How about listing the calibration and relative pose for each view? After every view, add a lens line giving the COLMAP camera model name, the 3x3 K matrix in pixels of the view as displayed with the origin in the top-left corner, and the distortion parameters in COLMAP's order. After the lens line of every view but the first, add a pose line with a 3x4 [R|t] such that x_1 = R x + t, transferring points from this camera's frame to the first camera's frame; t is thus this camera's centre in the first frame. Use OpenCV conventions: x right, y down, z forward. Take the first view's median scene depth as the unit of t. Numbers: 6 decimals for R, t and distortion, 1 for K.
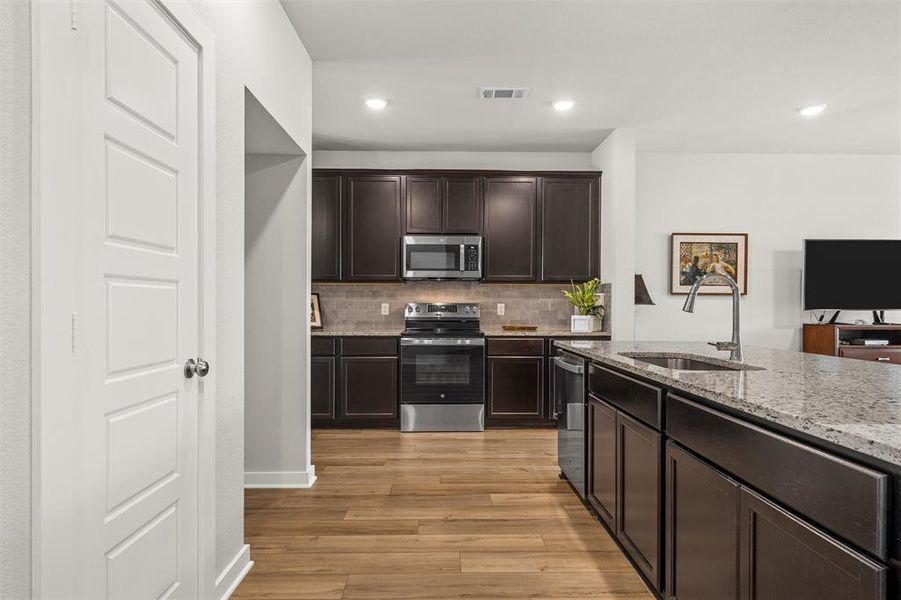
lens RADIAL K [[503.4, 0, 452.3], [0, 503.4, 308.4], [0, 0, 1]] dist [0.002383, 0.001188]
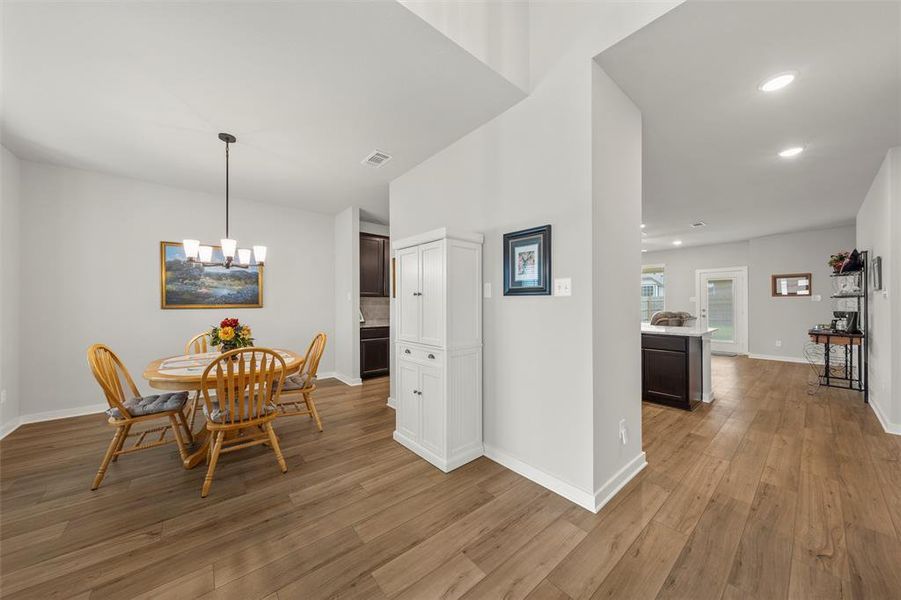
lens RADIAL K [[307.3, 0, 453.5], [0, 307.3, 303.8], [0, 0, 1]] dist [-0.002712, 0.000612]
pose [[0.776495, -0.004279, 0.630109, -0.708444], [0.007150, 0.999972, -0.002021, -0.023066], [-0.630083, 0.006075, 0.776504, -0.033643]]
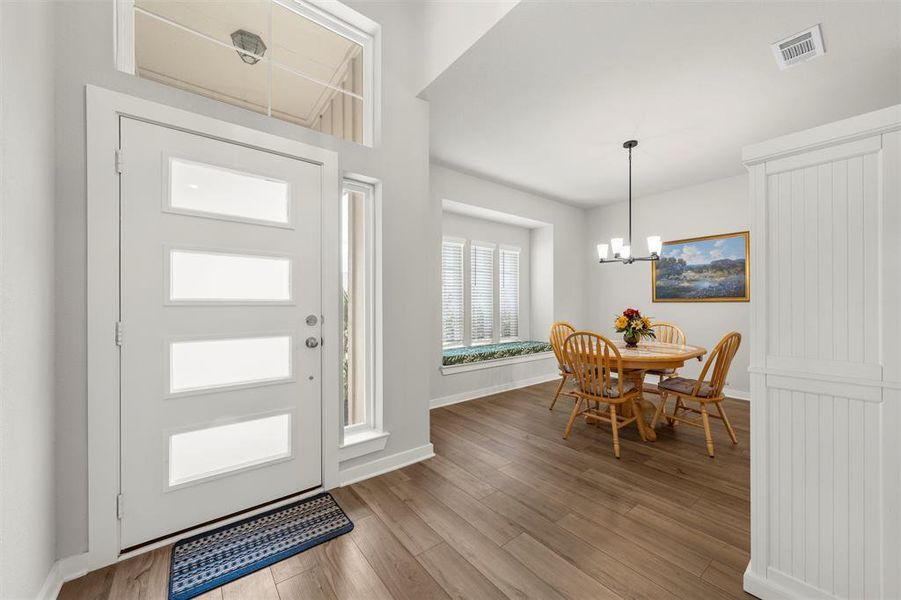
lens RADIAL K [[341.0, 0, 452.3], [0, 341.0, 301.5], [0, 0, 1]] dist [-0.006744, -0.000141]
pose [[0.603004, -0.005927, -0.797716, -0.353480], [-0.001556, 0.999962, -0.008606, -0.009588], [0.797736, 0.006430, 0.602972, -0.035388]]
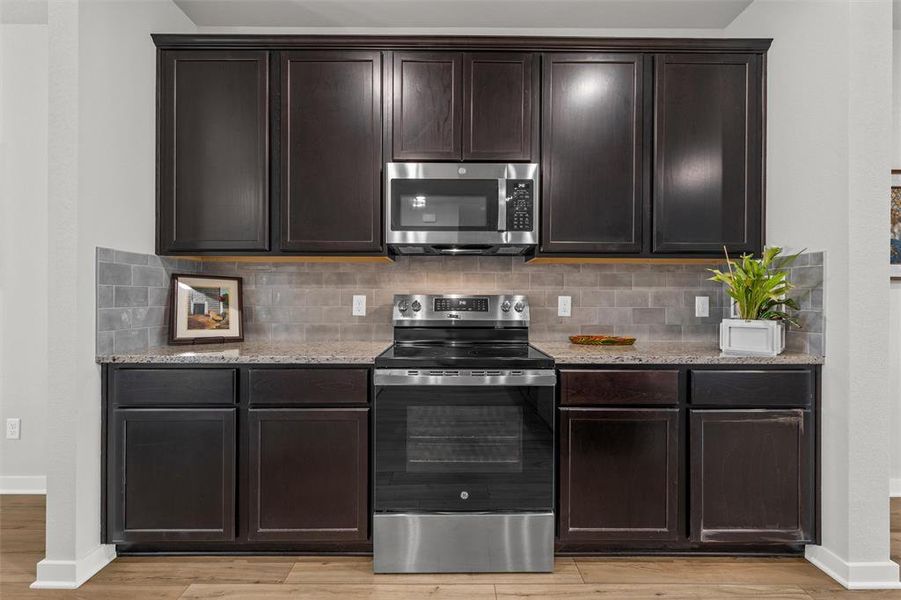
lens RADIAL K [[369.1, 0, 453.0], [0, 369.1, 298.2], [0, 0, 1]] dist [-0.003936, 0.000352]
pose [[0.999827, 0.001178, -0.018577, -0.021815], [-0.001330, 0.999966, -0.008123, -0.003725], [0.018567, 0.008146, 0.999794, 0.616470]]
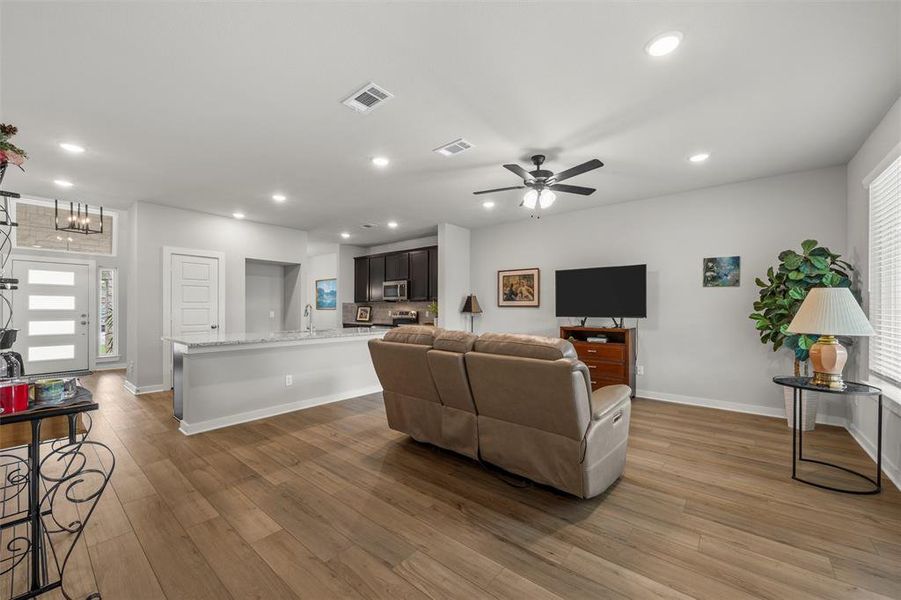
lens RADIAL K [[354.9, 0, 452.9], [0, 354.9, 309.1], [0, 0, 1]] dist [0.001106, -0.000698]
pose [[0.754836, 0.000408, -0.655913, 1.185424], [-0.003173, 0.999990, -0.003029, -0.015628], [0.655905, 0.004367, 0.754830, -0.020198]]
